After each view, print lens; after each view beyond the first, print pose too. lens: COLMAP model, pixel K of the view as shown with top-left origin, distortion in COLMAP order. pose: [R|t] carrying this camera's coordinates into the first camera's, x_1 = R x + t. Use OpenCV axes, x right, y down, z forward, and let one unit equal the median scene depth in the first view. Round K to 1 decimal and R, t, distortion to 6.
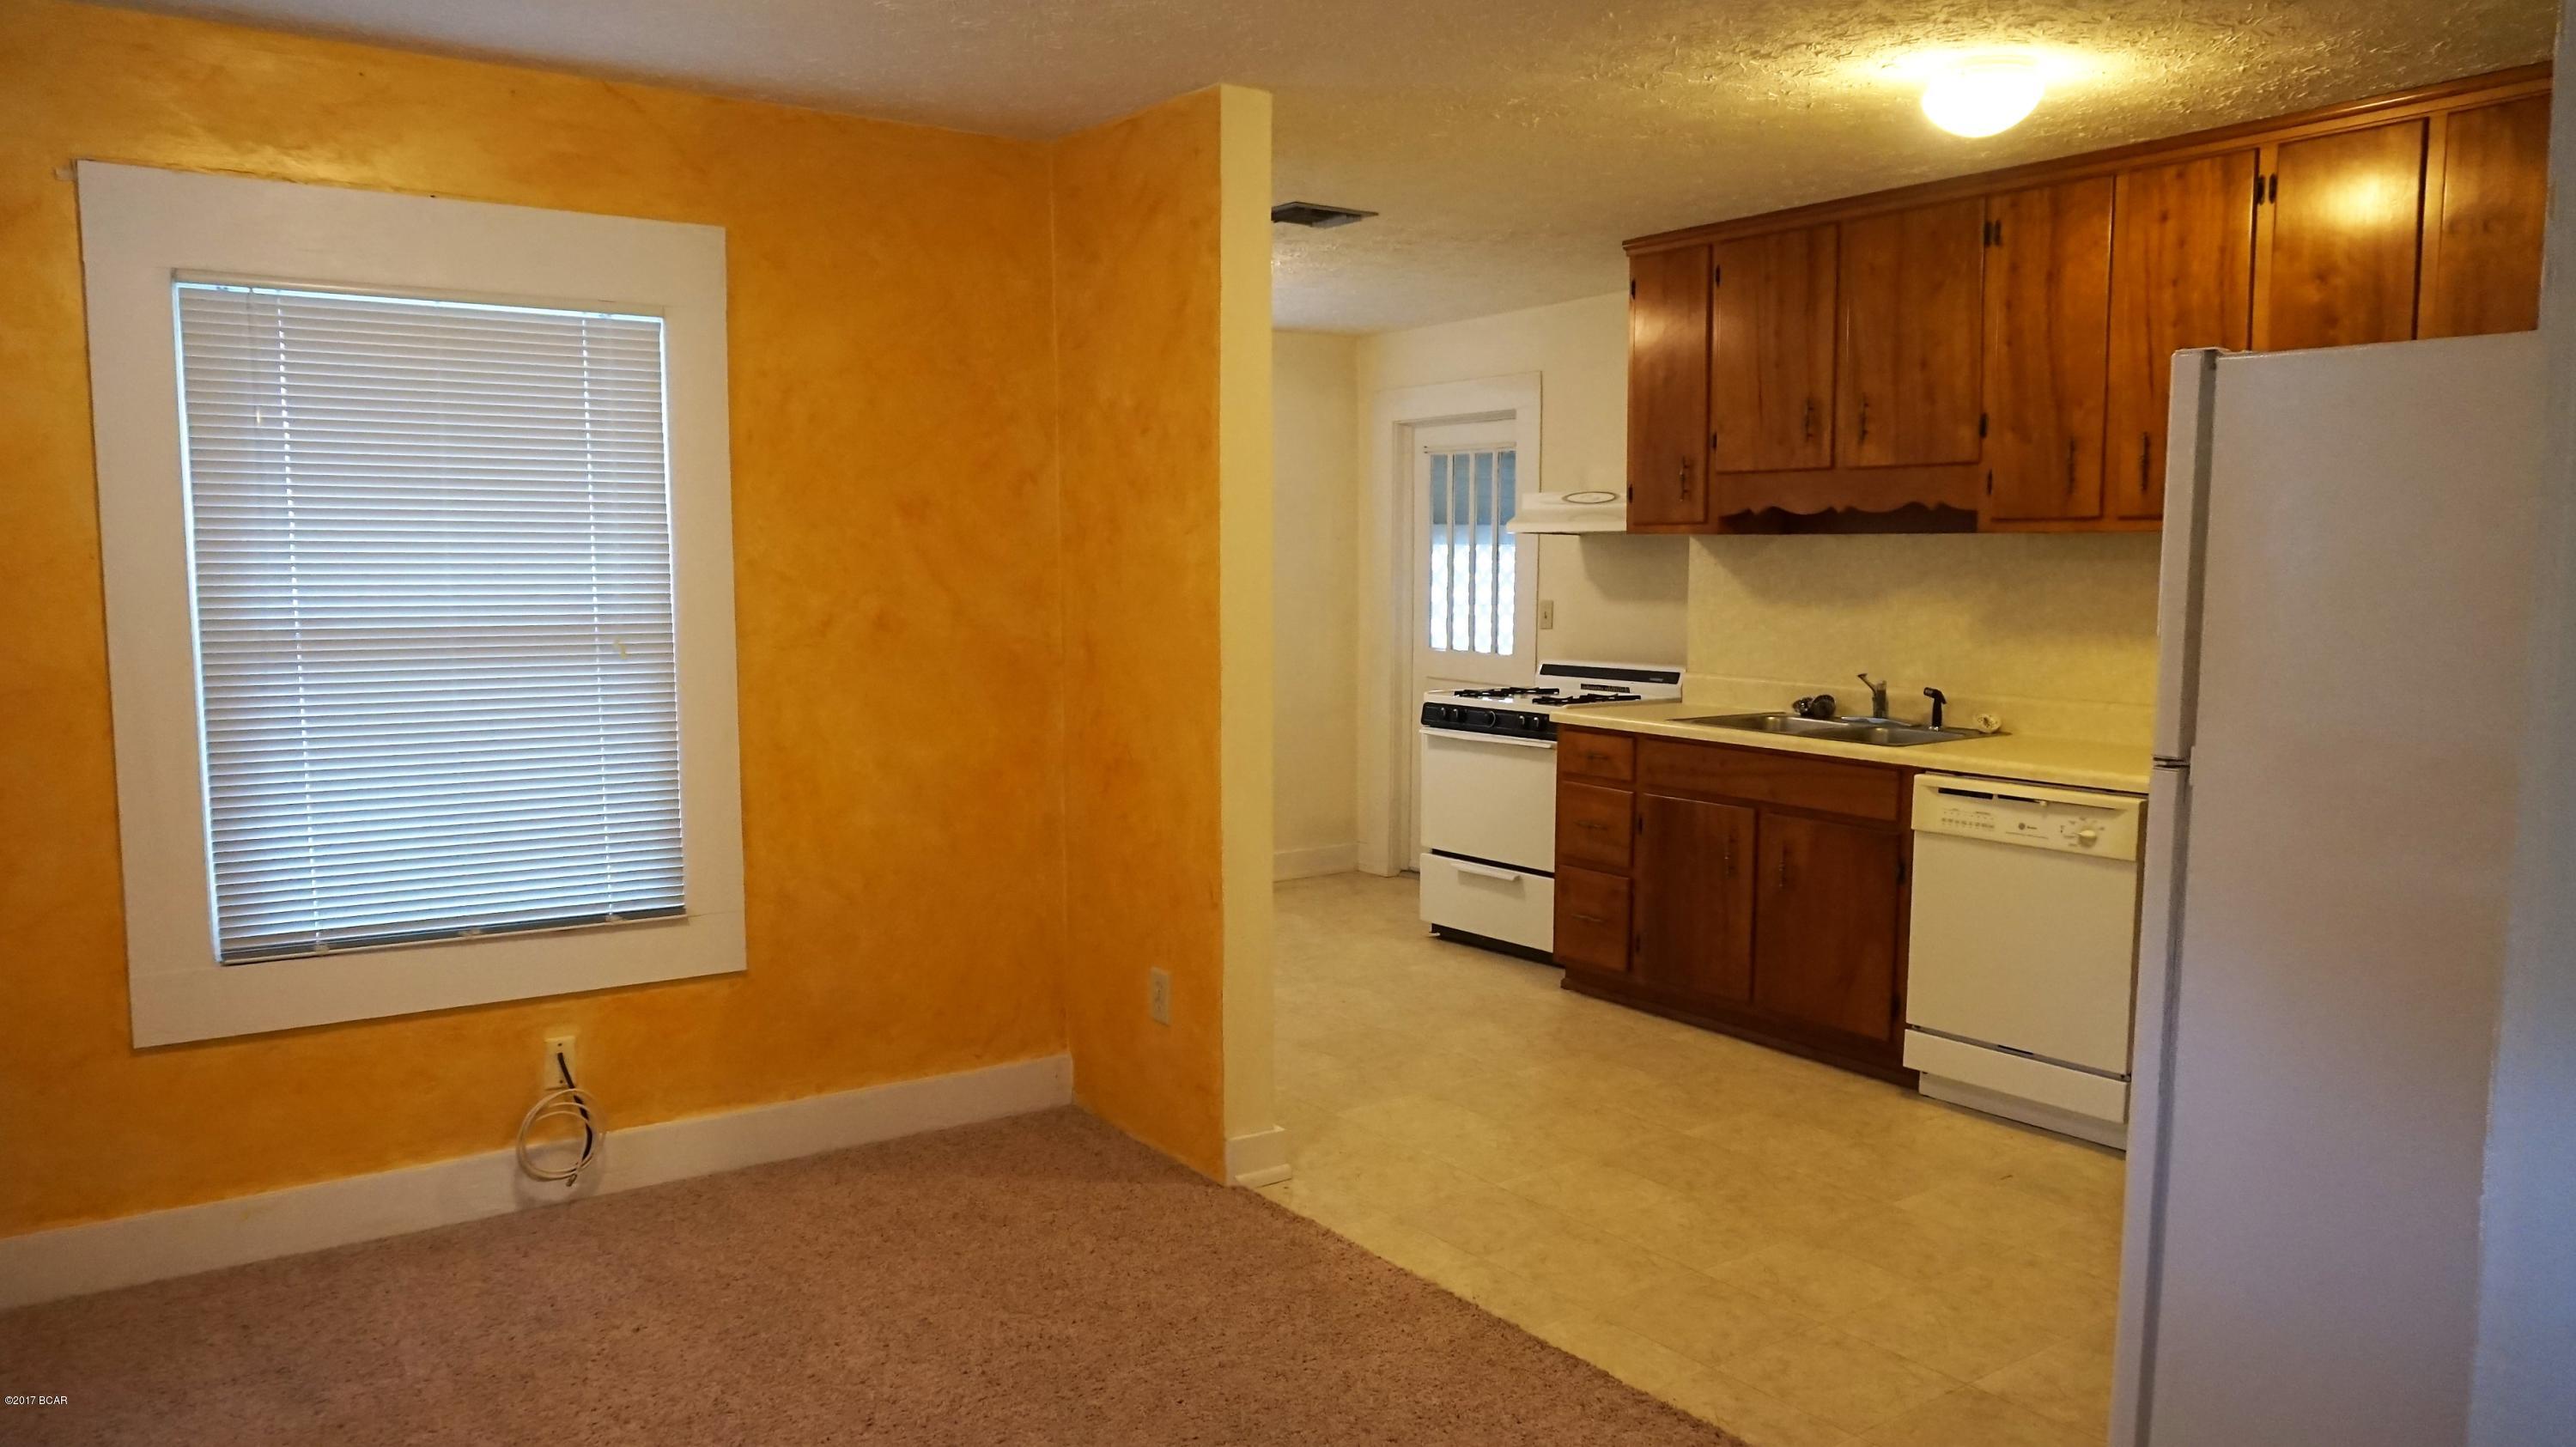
lens RADIAL K [[1799.7, 0, 1287.5], [0, 1799.7, 739.6], [0, 0, 1]] dist [-0.038734, 0.003260]
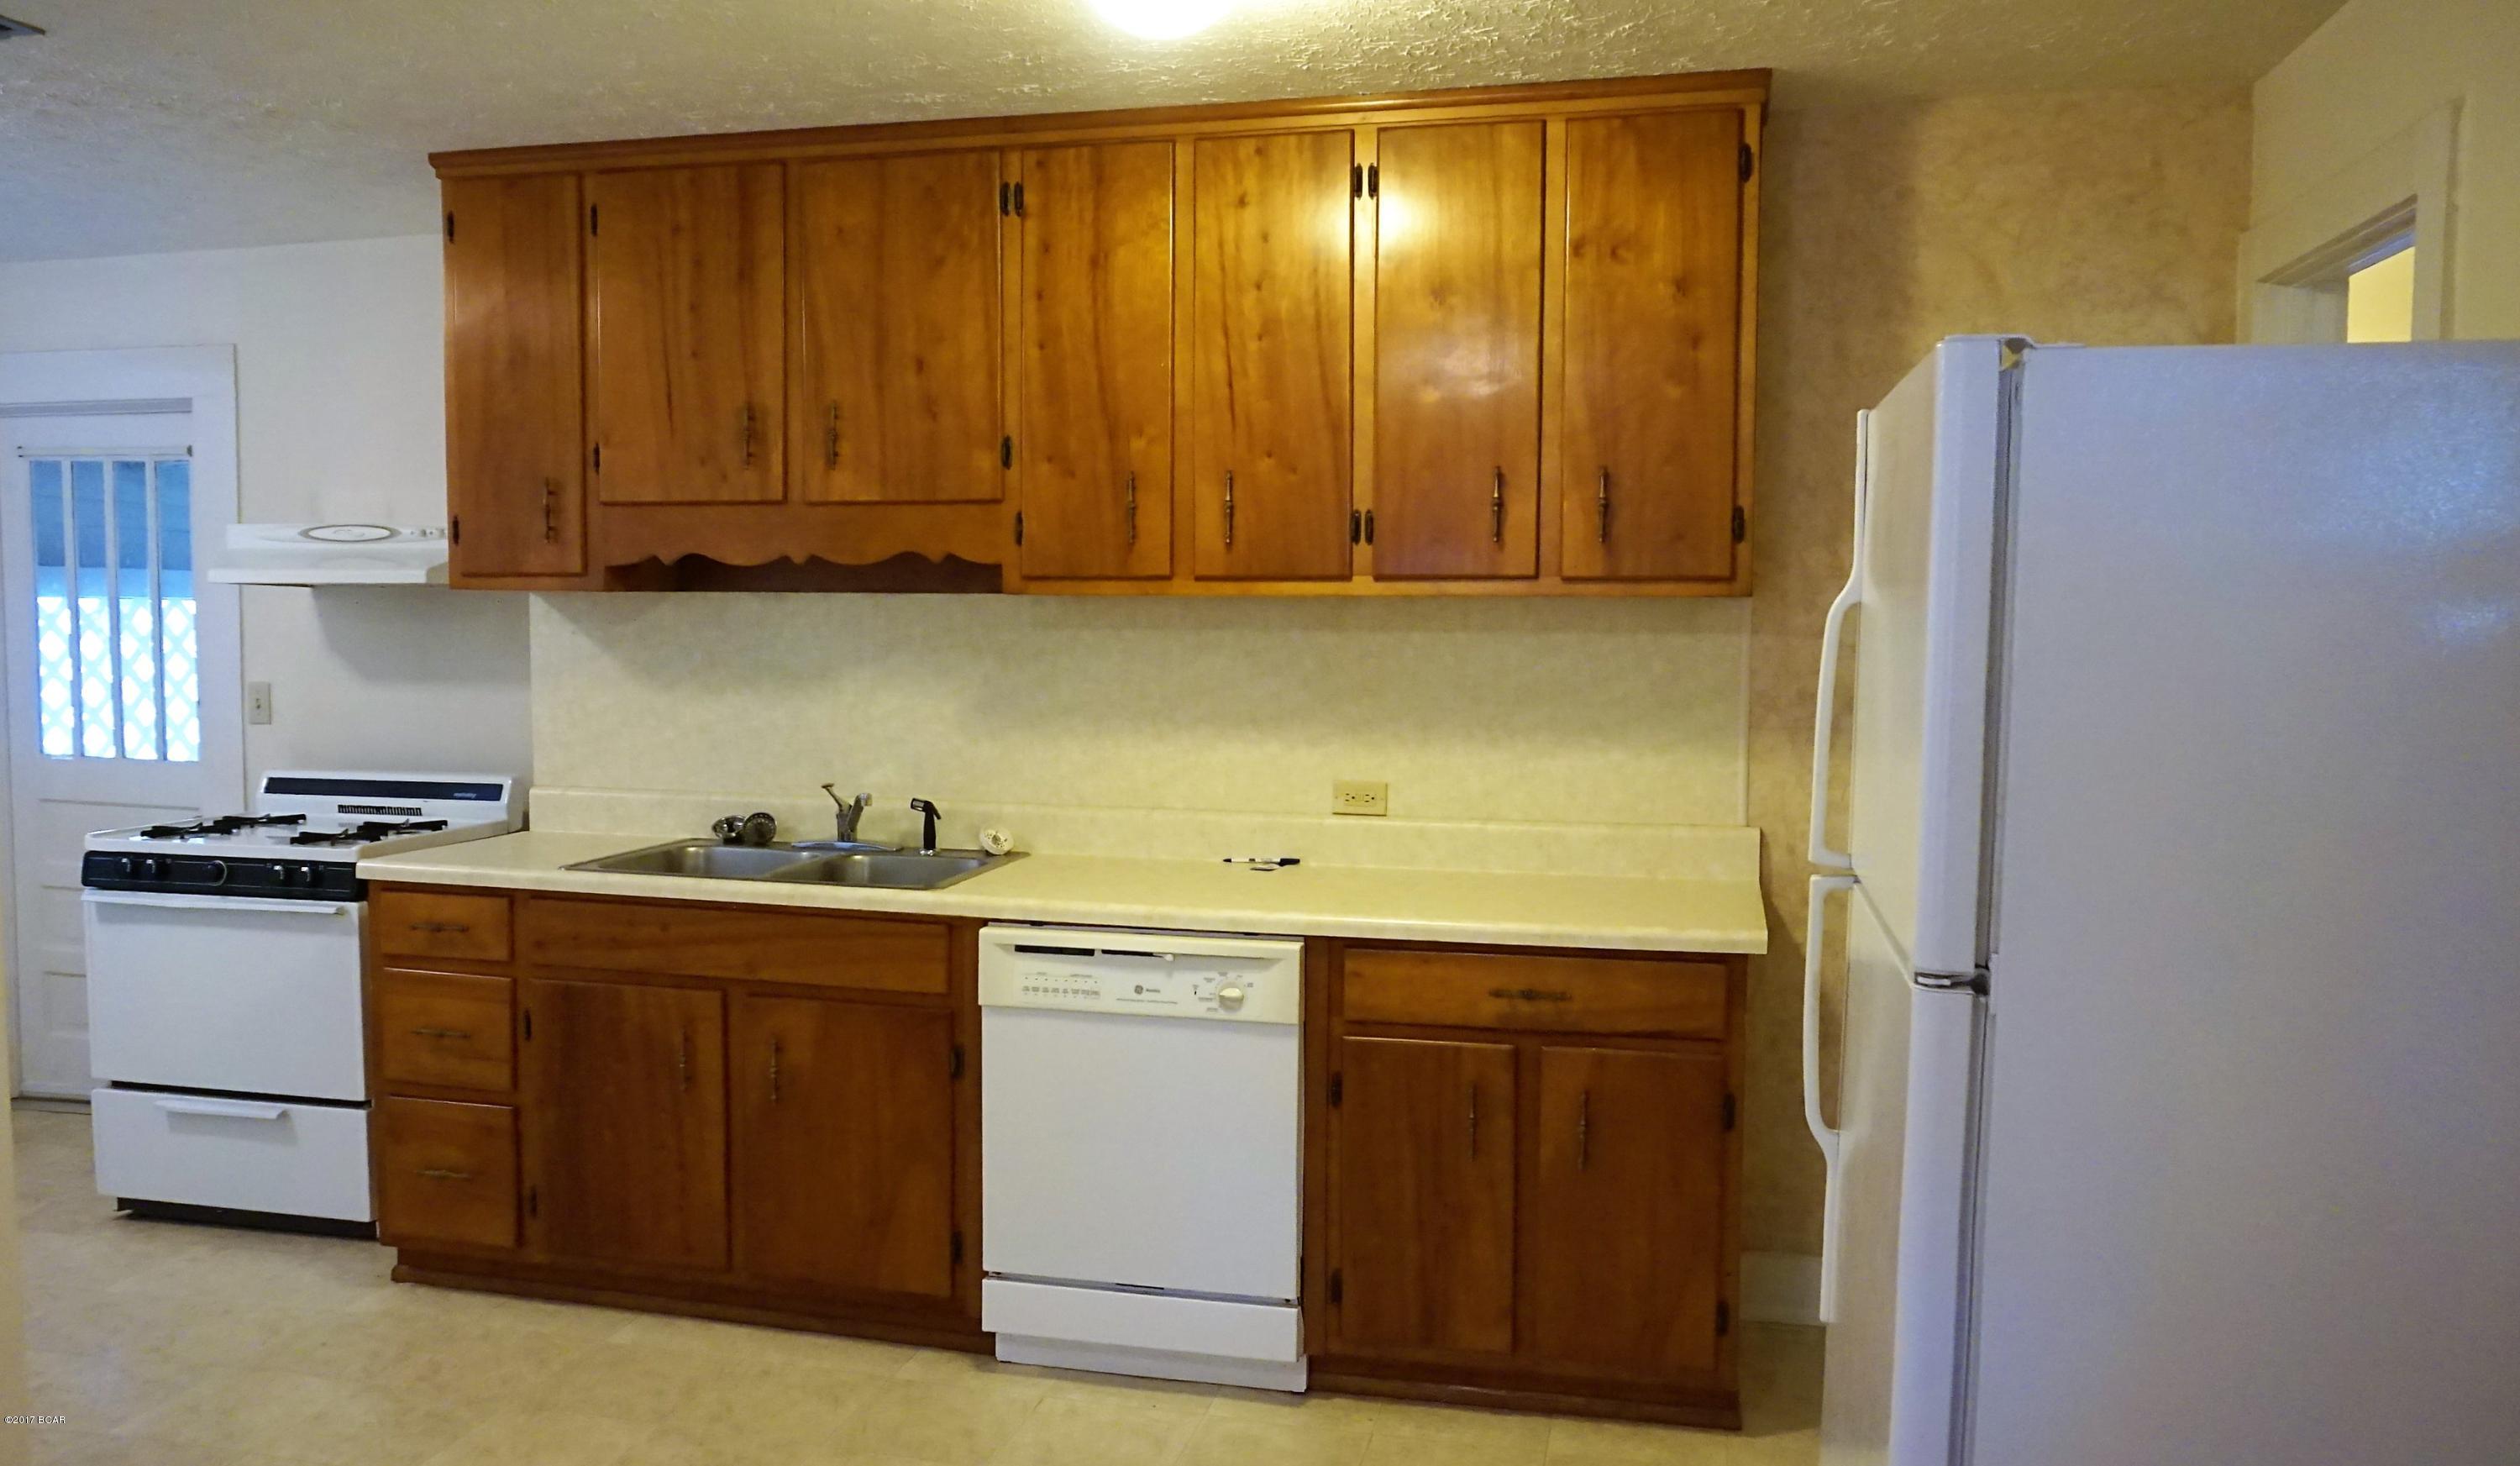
lens RADIAL K [[1930.8, 0, 1219.0], [0, 1930.8, 748.1], [0, 0, 1]] dist [-0.068900, 0.068331]
pose [[0.758026, -0.043780, 0.650753, -0.070414], [0.059721, 0.998212, -0.002411, -0.040648], [-0.649484, 0.040691, 0.759286, 0.305489]]
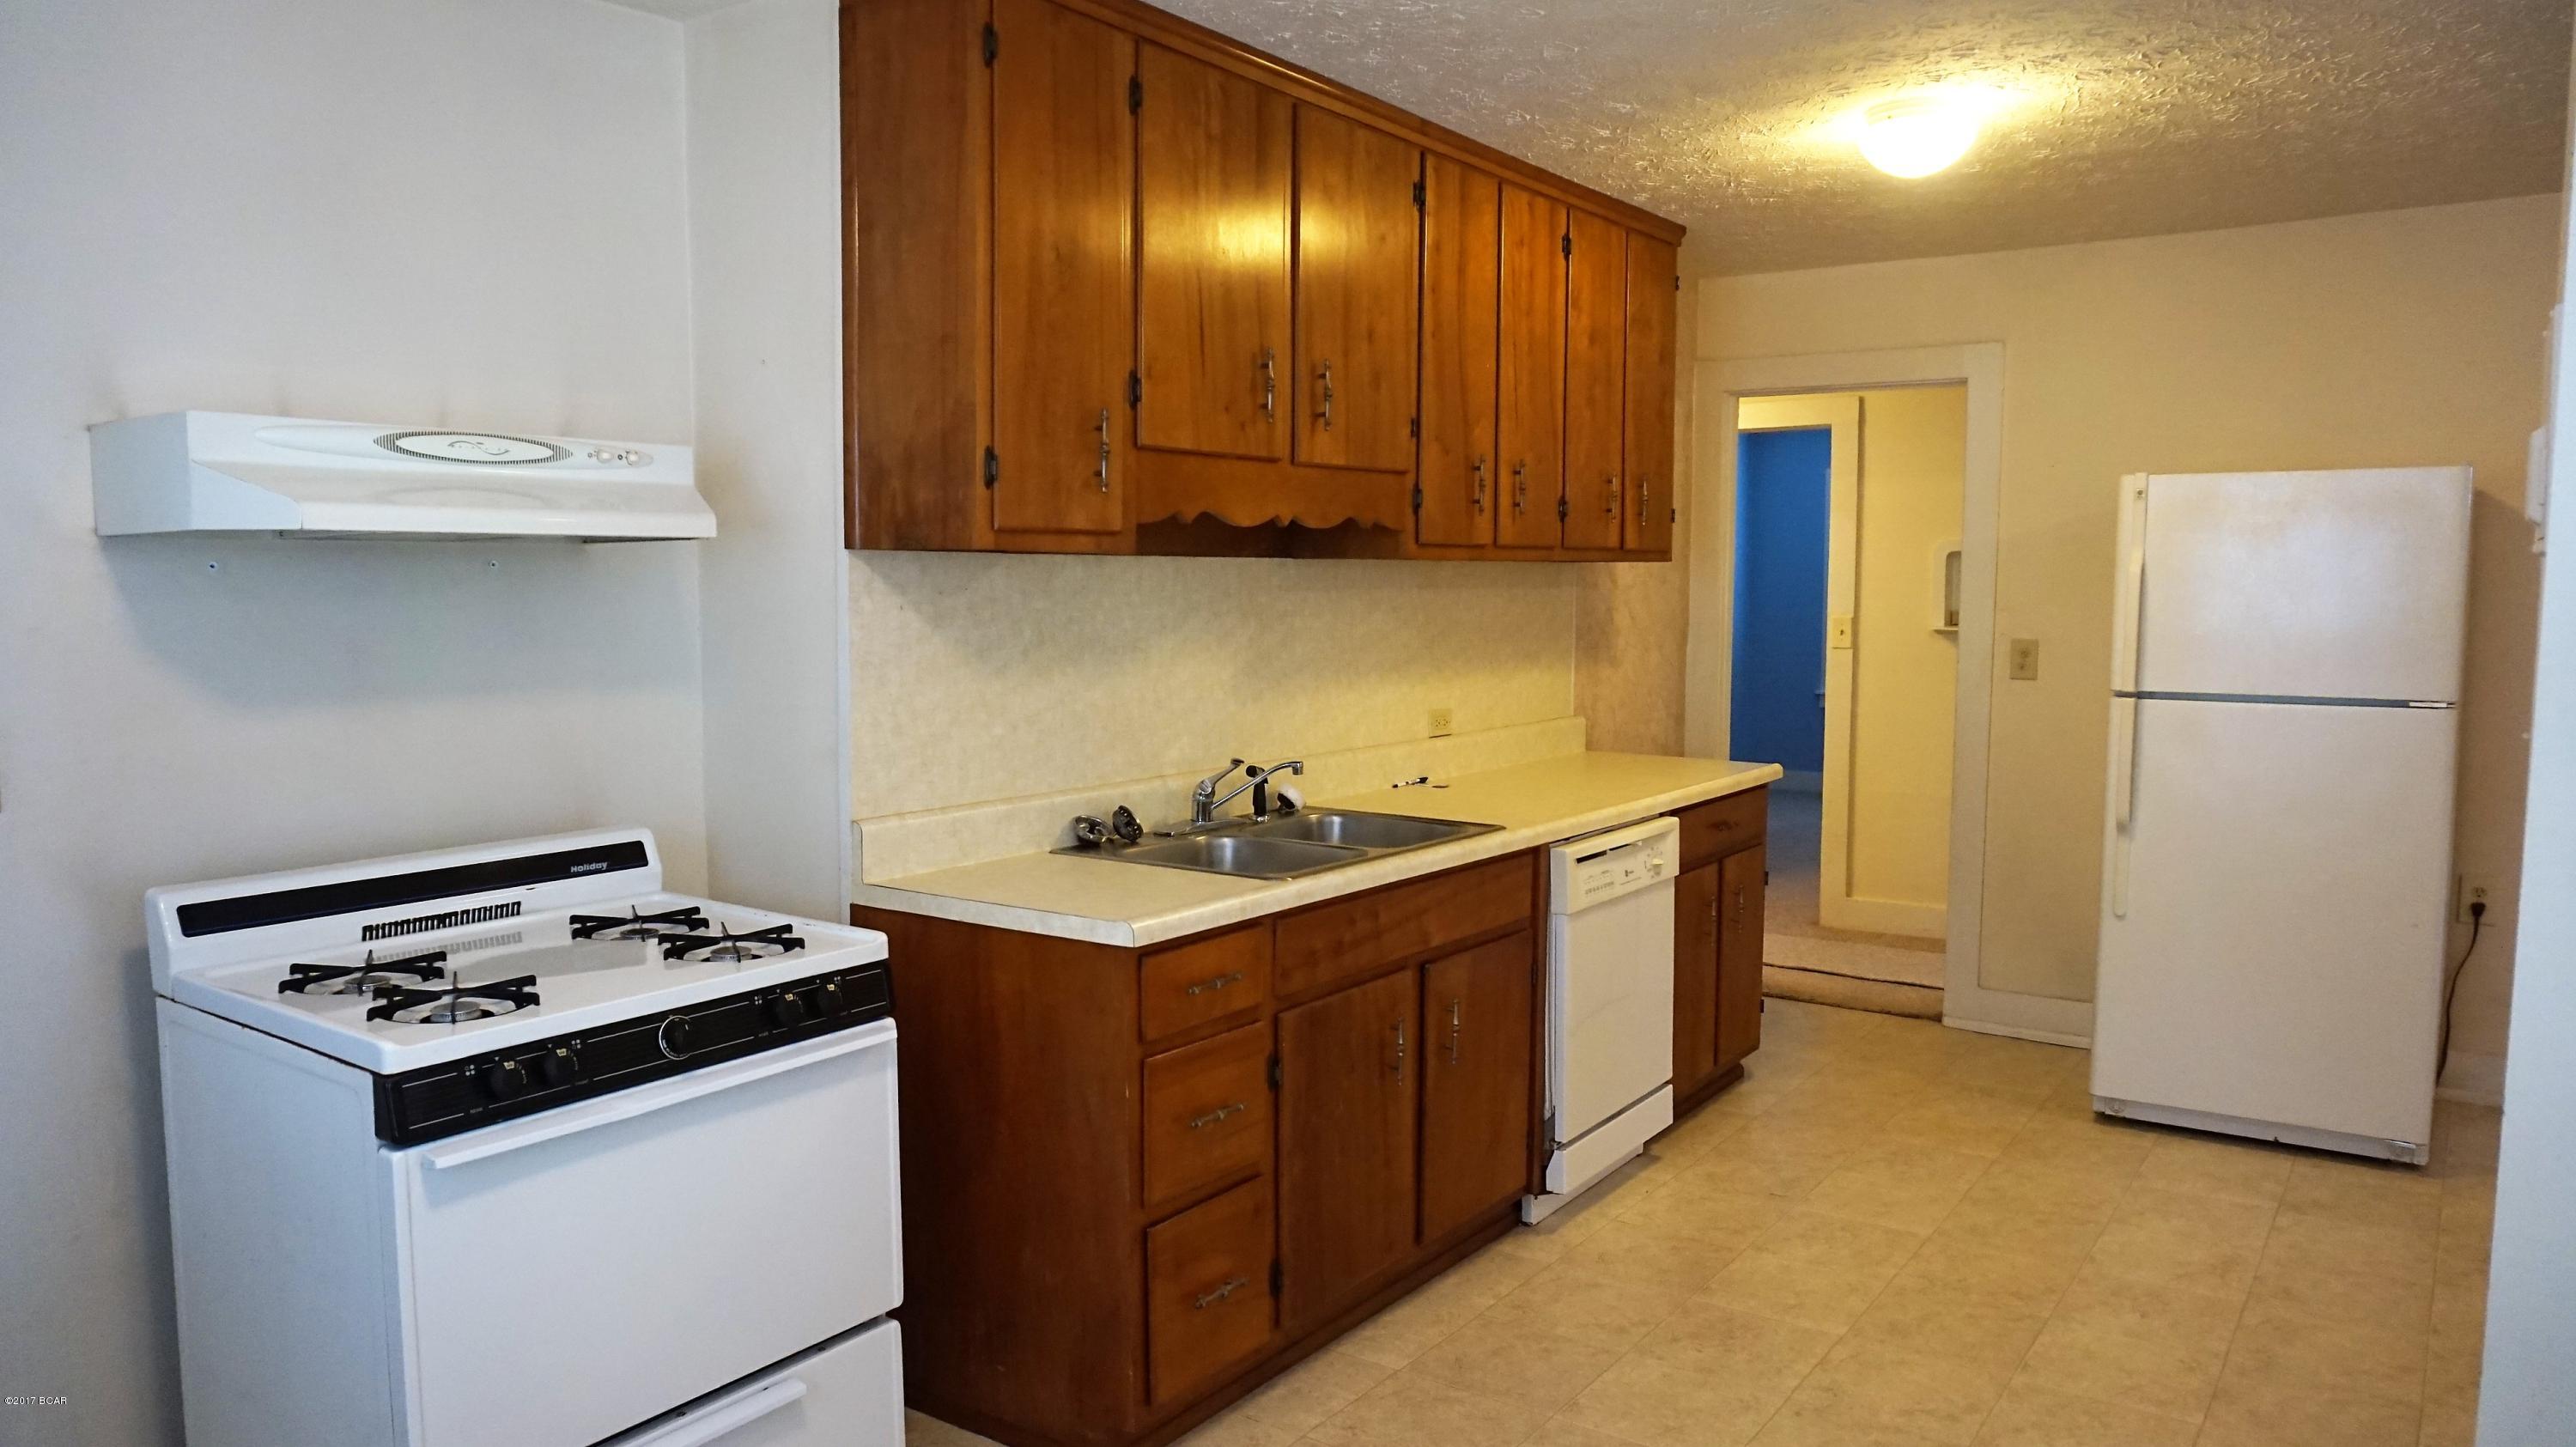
lens RADIAL K [[1724.2, 0, 1294.9], [0, 1724.2, 736.7], [0, 0, 1]] dist [-0.035088, 0.001259]
pose [[-0.334143, -0.091110, 0.938108, -0.318224], [0.092054, 0.987404, 0.128686, -0.131630], [-0.938016, 0.129356, -0.321547, 1.217978]]
